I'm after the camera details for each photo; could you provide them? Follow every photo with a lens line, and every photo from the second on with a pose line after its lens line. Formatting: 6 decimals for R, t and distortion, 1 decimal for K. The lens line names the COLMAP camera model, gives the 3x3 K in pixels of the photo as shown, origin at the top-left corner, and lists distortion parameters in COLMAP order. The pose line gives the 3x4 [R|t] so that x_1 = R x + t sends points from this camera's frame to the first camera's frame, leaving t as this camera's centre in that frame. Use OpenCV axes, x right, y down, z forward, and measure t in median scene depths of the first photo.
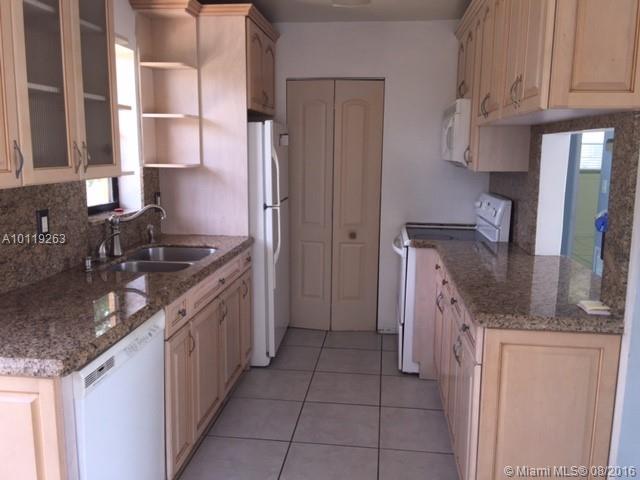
lens RADIAL K [[544.1, 0, 320.0], [0, 544.1, 240.0], [0, 0, 1]] dist [0.010003, -0.002297]
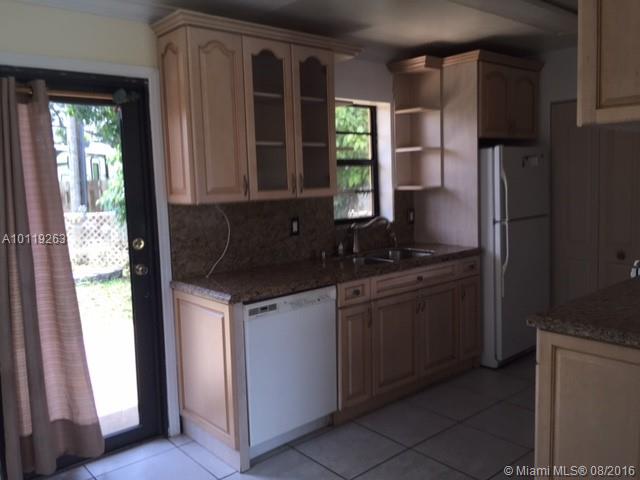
lens RADIAL K [[535.9, 0, 319.8], [0, 535.9, 225.2], [0, 0, 1]] dist [0.007519, -0.003208]
pose [[0.732092, 0.024069, -0.680781, 0.418986], [-0.071502, 0.996570, -0.041658, 0.018585], [0.677443, 0.079175, 0.731302, -0.055097]]
